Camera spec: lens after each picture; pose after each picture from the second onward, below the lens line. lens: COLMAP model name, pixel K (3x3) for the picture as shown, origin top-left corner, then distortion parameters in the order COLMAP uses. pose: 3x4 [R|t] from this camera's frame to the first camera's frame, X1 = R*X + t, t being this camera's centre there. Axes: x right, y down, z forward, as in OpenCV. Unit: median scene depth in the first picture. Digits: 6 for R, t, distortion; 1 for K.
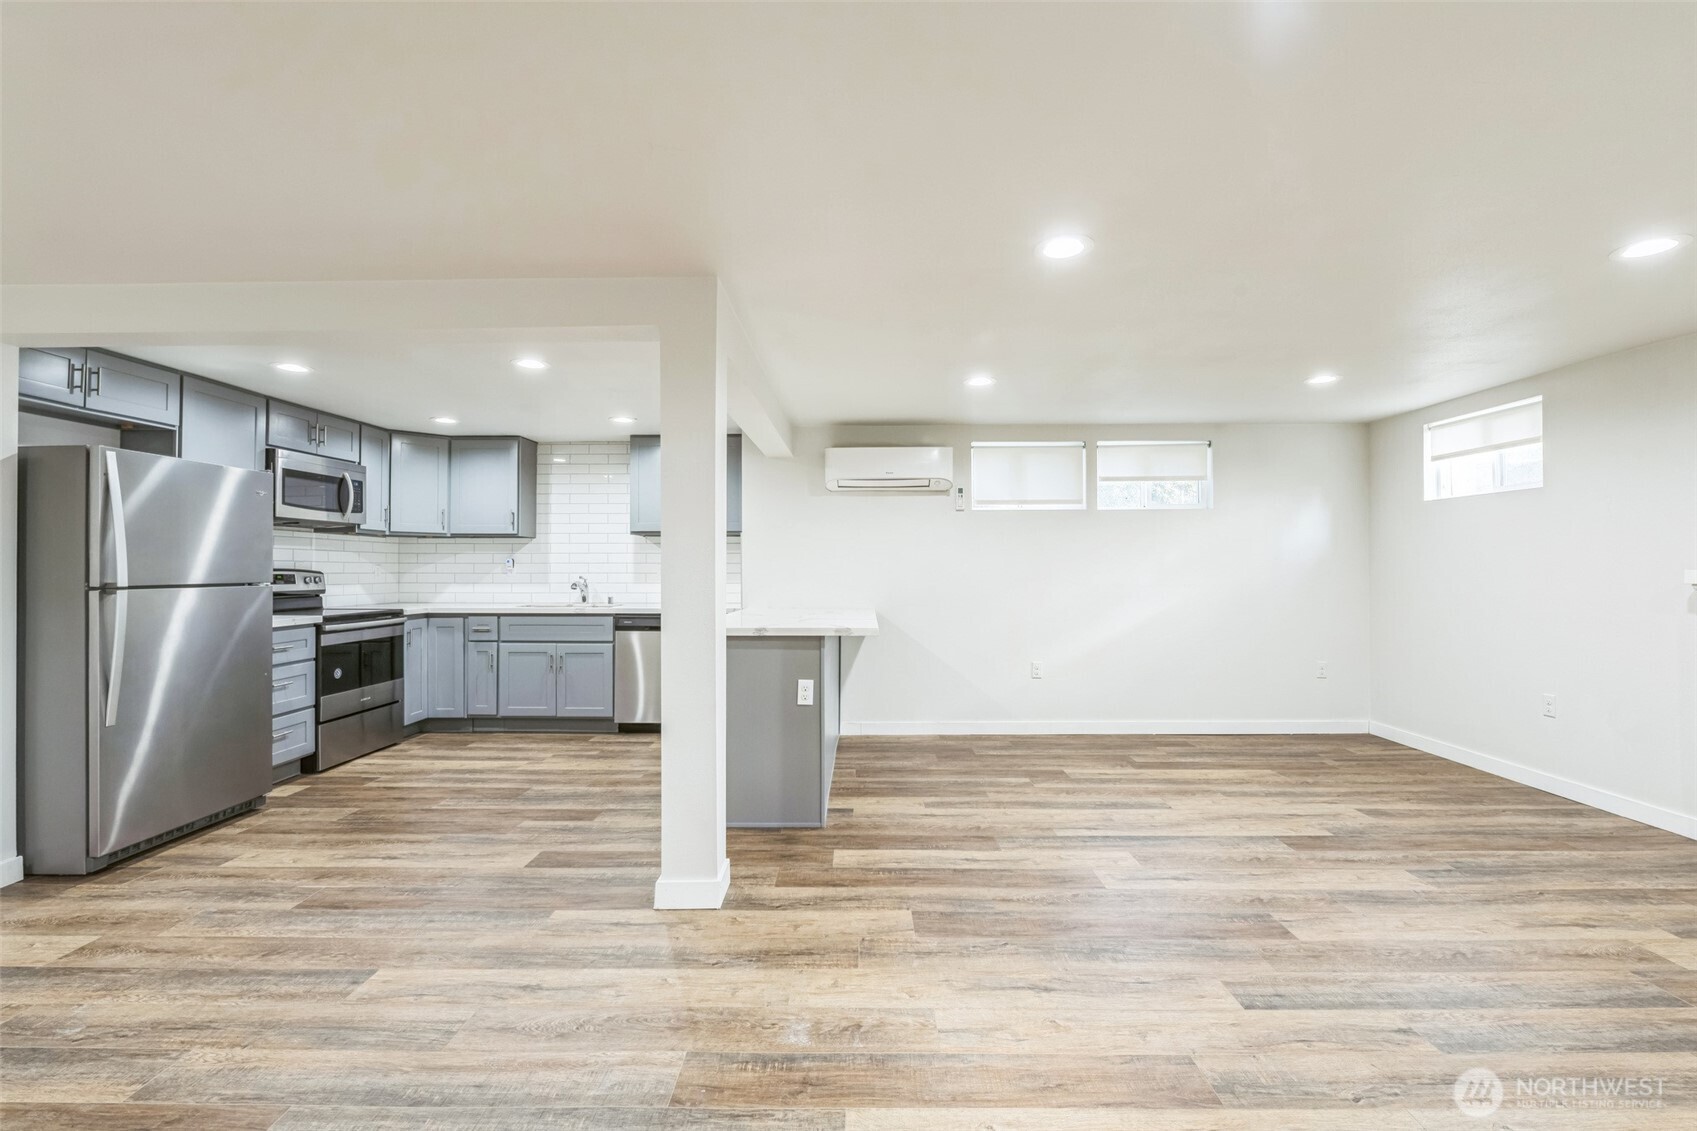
lens RADIAL K [[722.9, 0, 854.1], [0, 722.9, 560.2], [0, 0, 1]] dist [-0.008823, -0.001107]
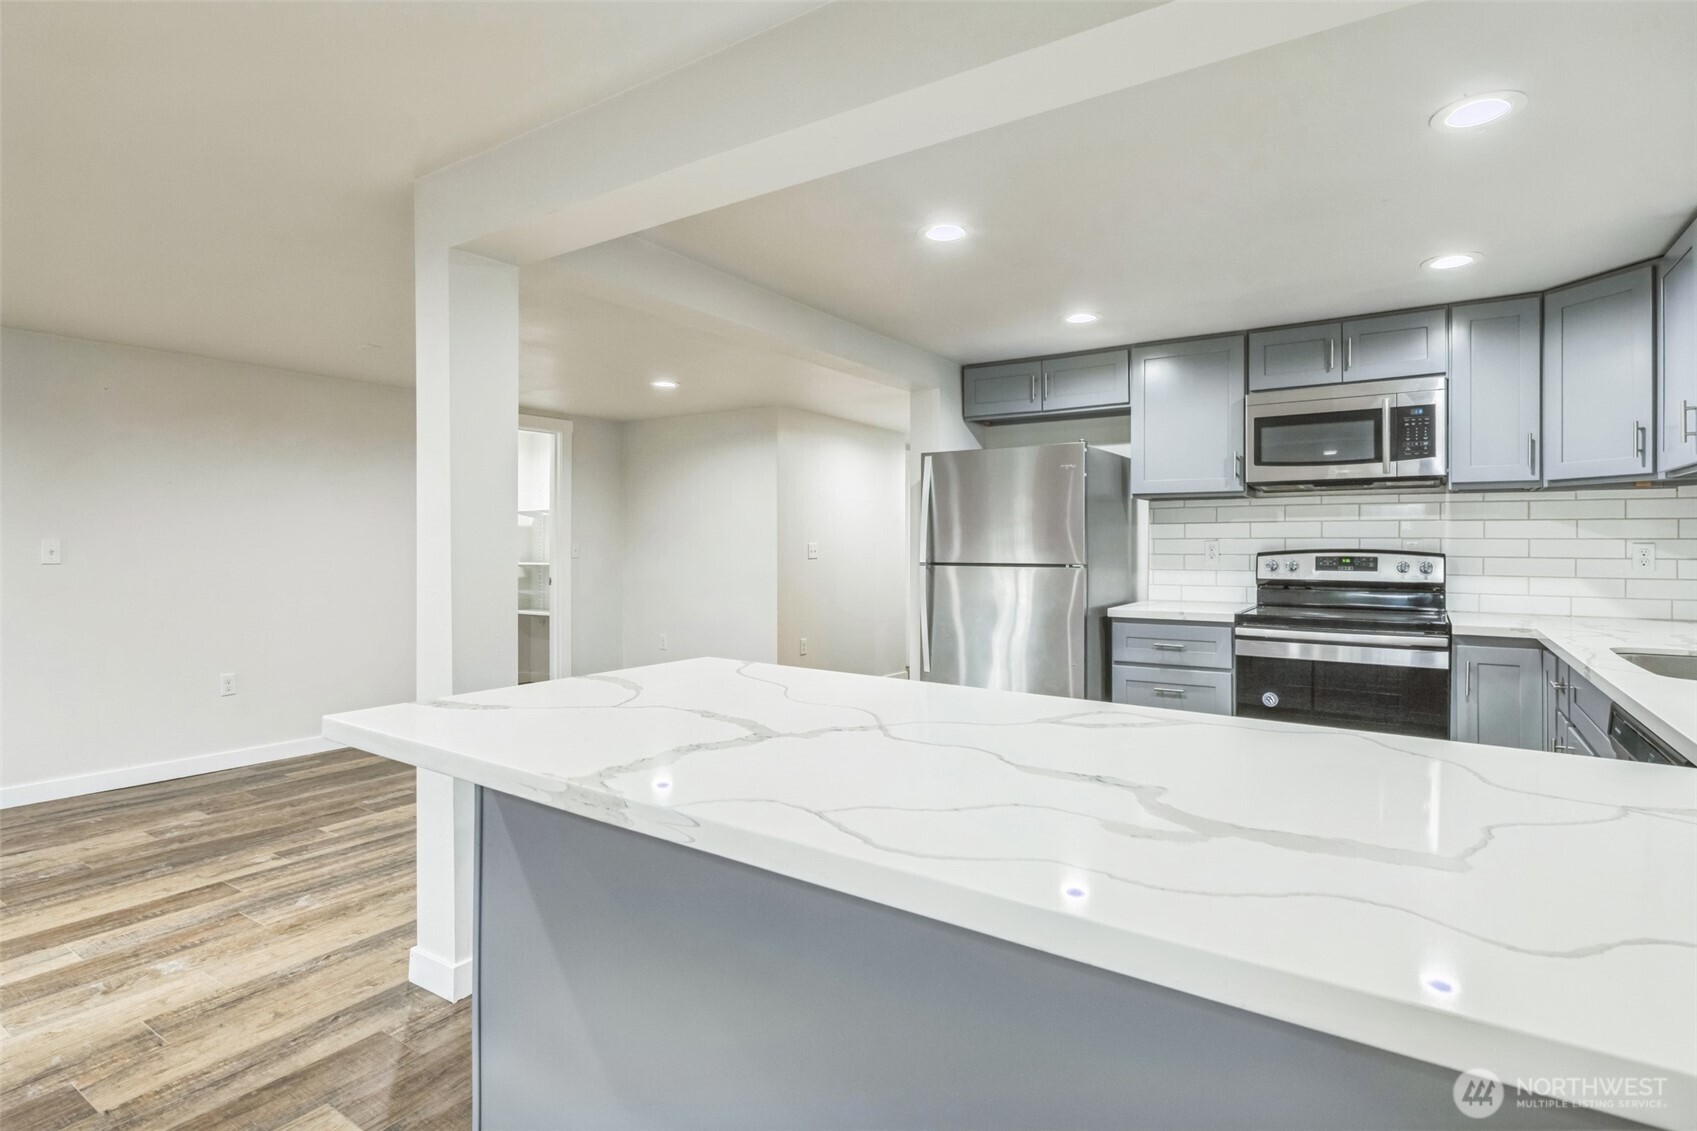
lens RADIAL K [[843.7, 0, 863.9], [0, 843.7, 543.8], [0, 0, 1]] dist [-0.009557, -0.001895]
pose [[-0.535127, 0.000432, -0.844772, 0.221044], [0.009201, 0.999944, -0.005316, 0.008137], [0.844722, -0.010617, -0.535101, 1.306848]]
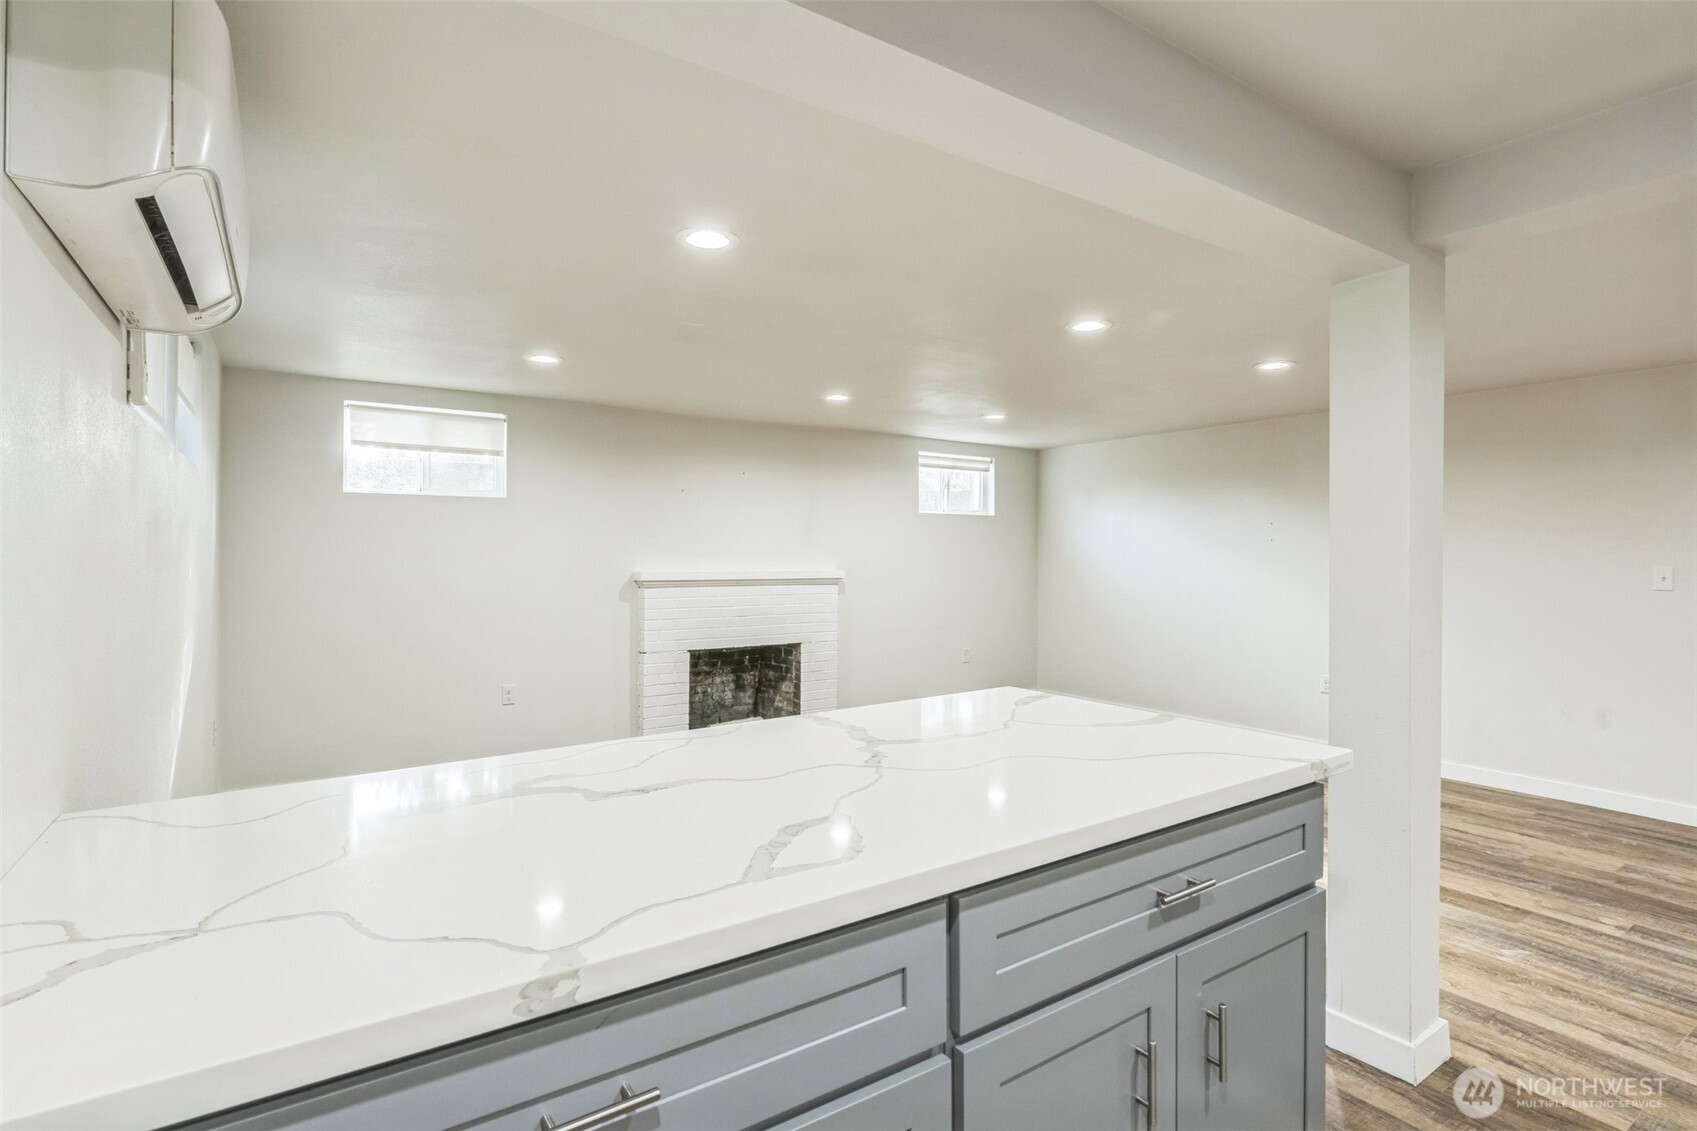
lens RADIAL K [[843.7, 0, 859.5], [0, 843.7, 551.9], [0, 0, 1]] dist [-0.009557, -0.001895]
pose [[-0.570721, 0.002945, 0.821139, -0.431280], [-0.008749, 0.999915, -0.009668, -0.011613], [-0.821097, -0.012702, -0.570647, 1.351082]]
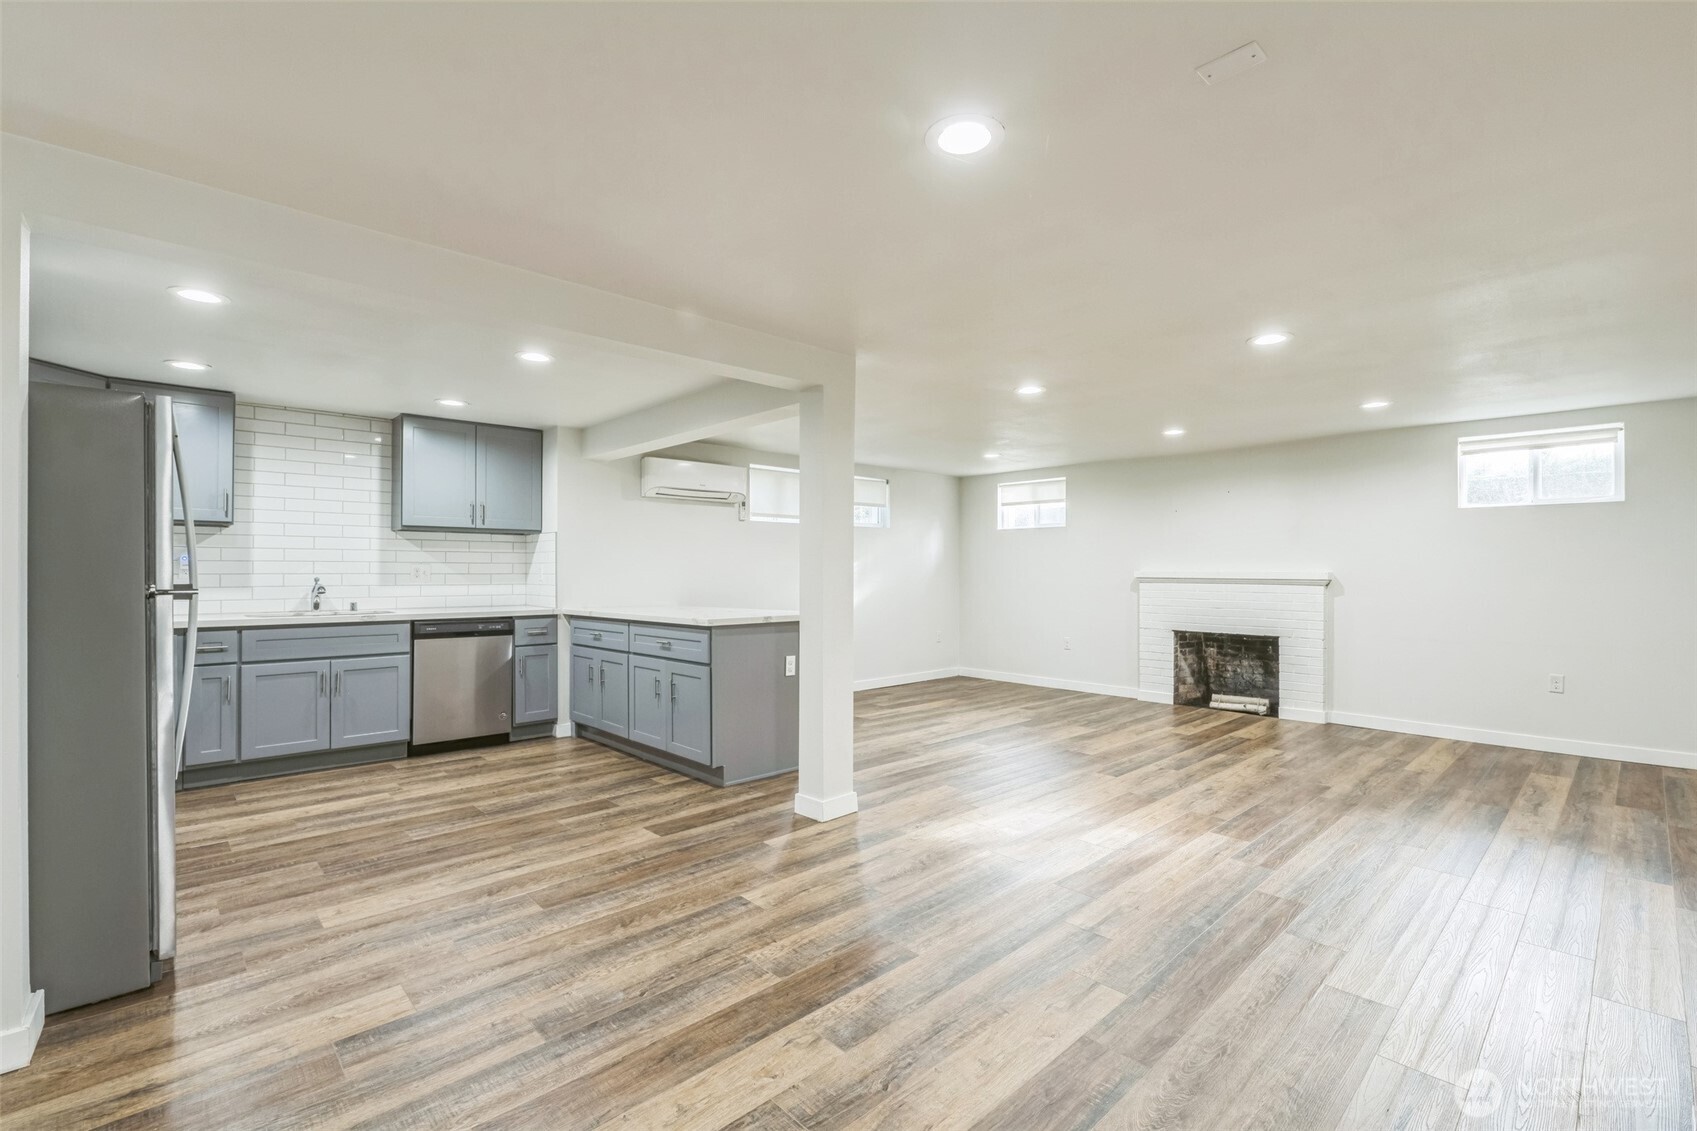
lens RADIAL K [[752.6, 0, 857.2], [0, 752.6, 567.1], [0, 0, 1]] dist [-0.012147, -0.000465]
pose [[0.719581, 0.005093, 0.694389, -0.816047], [-0.009548, 0.999951, 0.002560, 0.003896], [-0.694343, -0.008472, 0.719595, -0.030010]]
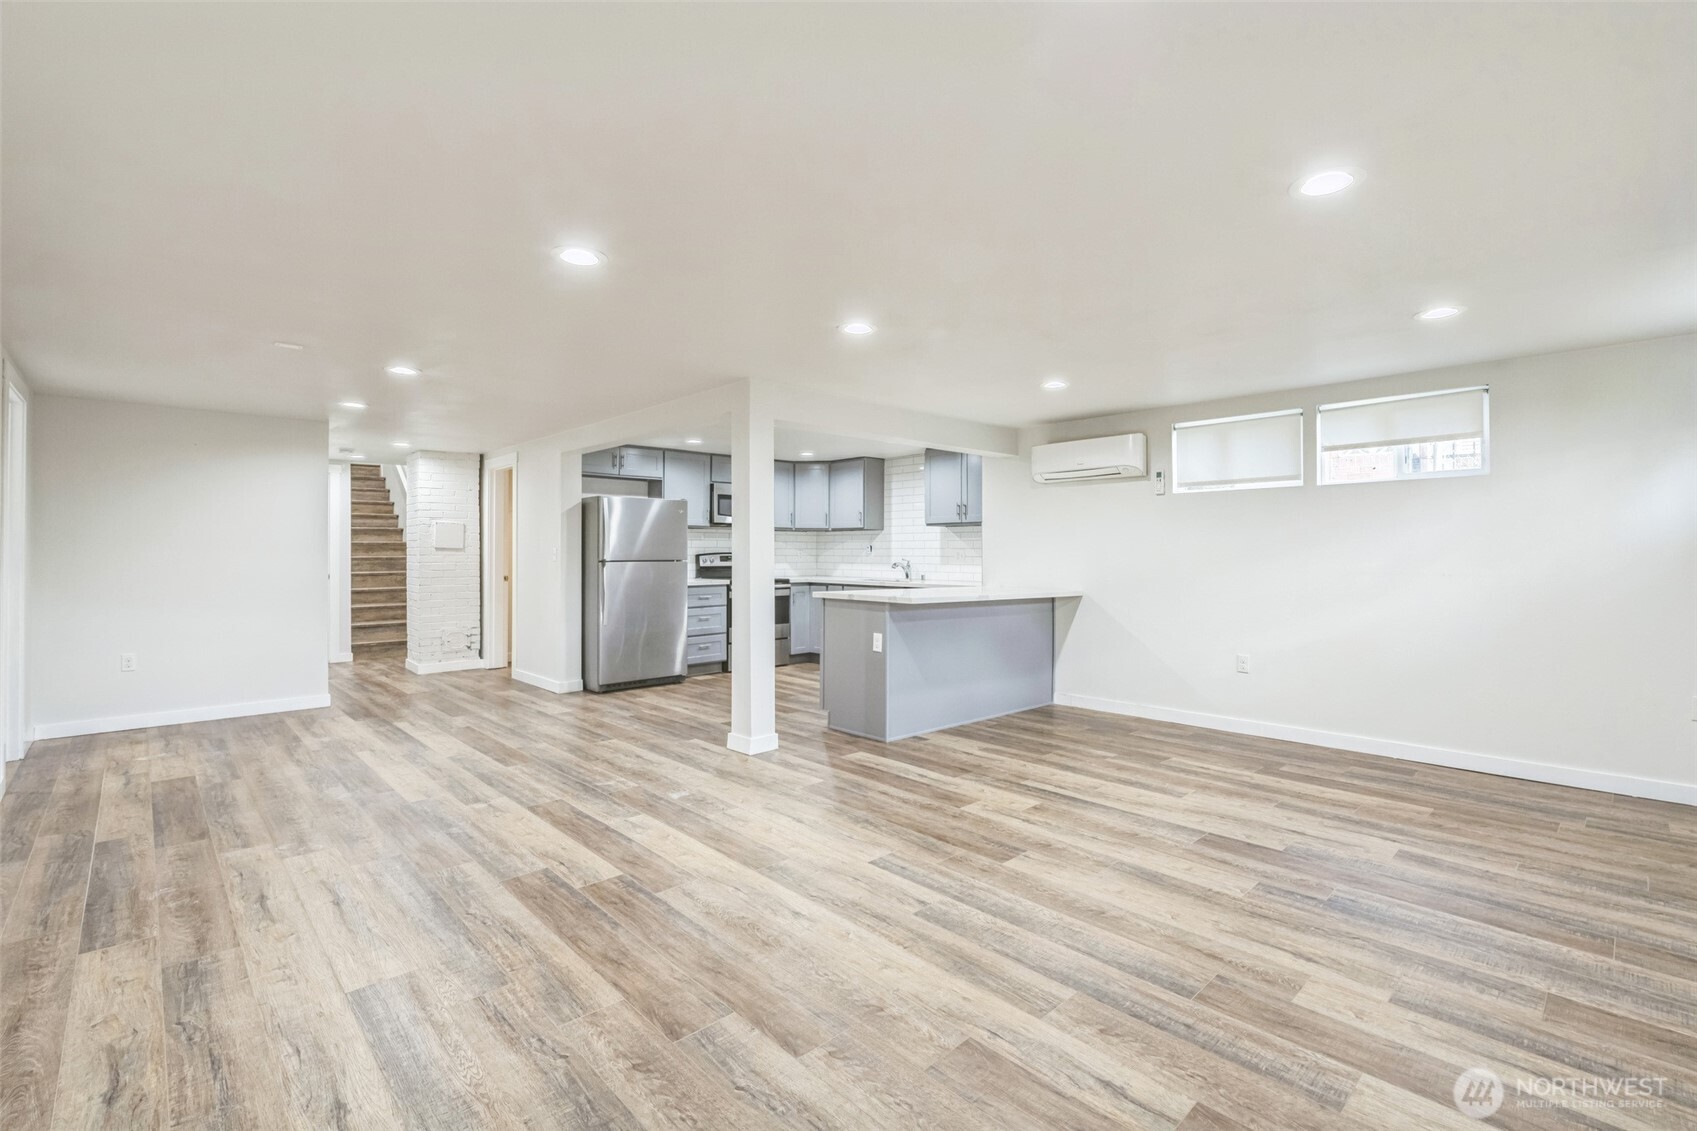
lens RADIAL K [[752.6, 0, 852.5], [0, 752.6, 547.7], [0, 0, 1]] dist [-0.012147, -0.000465]
pose [[0.695153, -0.003505, -0.718853, 0.842976], [0.006823, 0.999975, 0.001722, -0.000769], [0.718829, -0.006102, 0.695160, -0.027905]]
